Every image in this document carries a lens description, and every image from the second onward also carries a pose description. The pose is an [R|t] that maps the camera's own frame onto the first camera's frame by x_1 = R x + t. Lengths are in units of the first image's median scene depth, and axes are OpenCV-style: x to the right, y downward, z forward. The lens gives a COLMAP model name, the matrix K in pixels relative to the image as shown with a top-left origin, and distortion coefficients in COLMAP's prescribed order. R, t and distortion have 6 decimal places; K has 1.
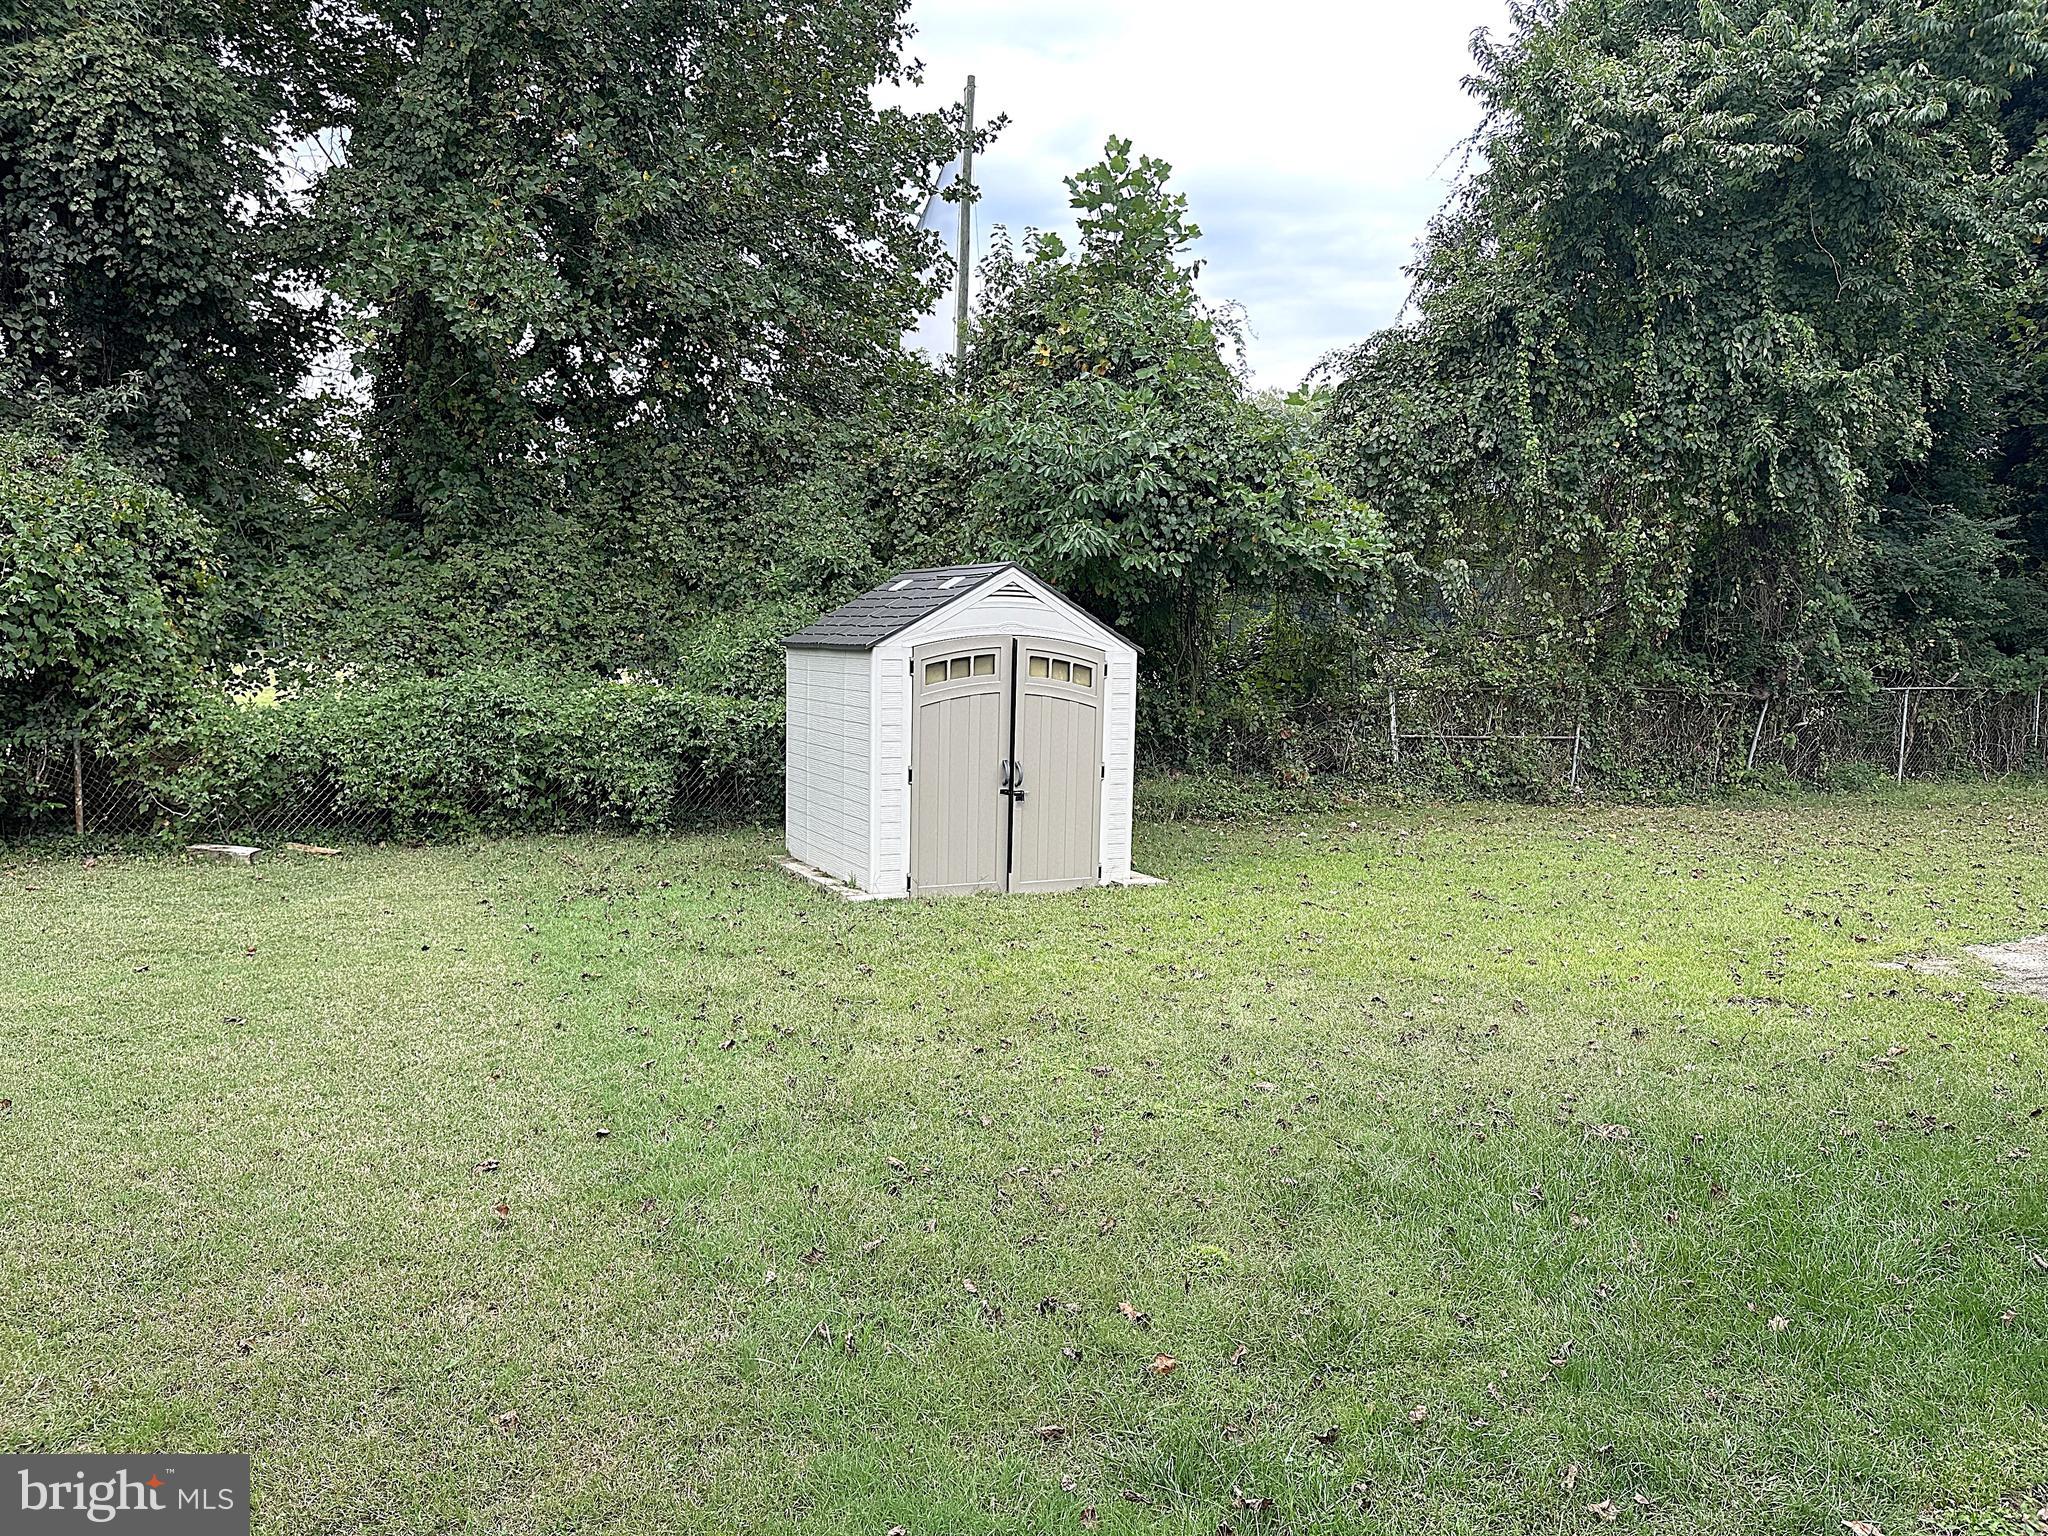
lens RADIAL K [[1432.8, 0, 1024.0], [0, 1432.8, 768.0], [0, 0, 1]] dist [0.079879, -0.116195]
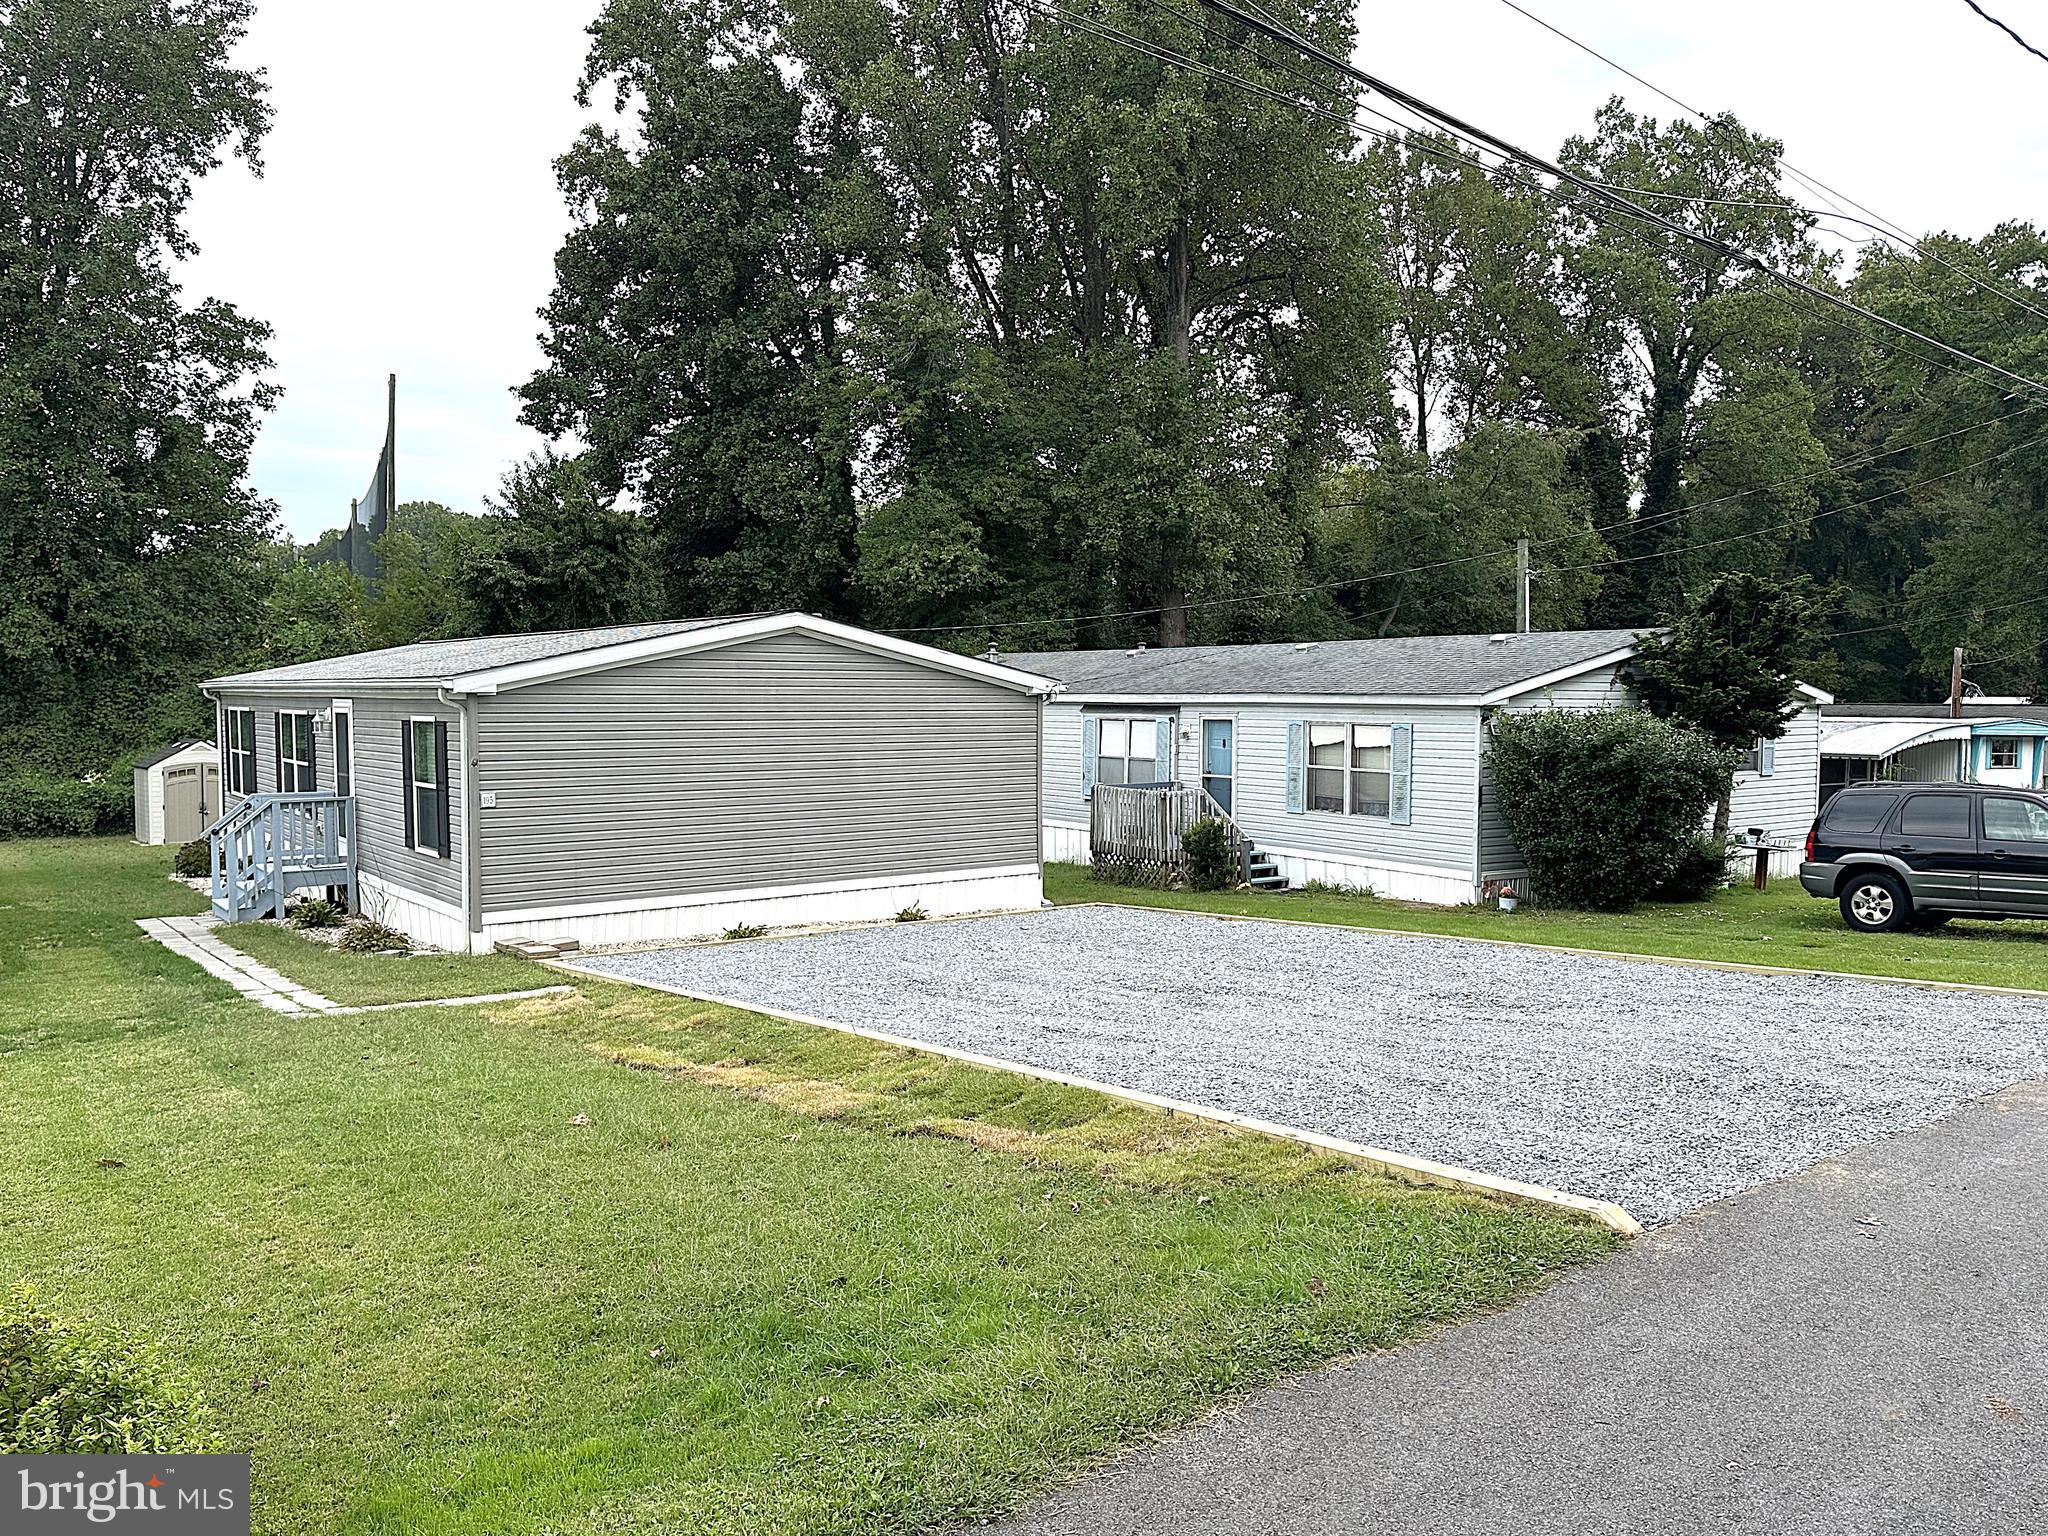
lens RADIAL K [[1432.8, 0, 1024.0], [0, 1432.8, 768.0], [0, 0, 1]] dist [0.079879, -0.116195]
pose [[0.972511, -0.031628, 0.230700, 0.726053], [0.043761, 0.997904, -0.047667, 0.108546], [-0.228709, 0.056452, 0.971857, -1.811152]]
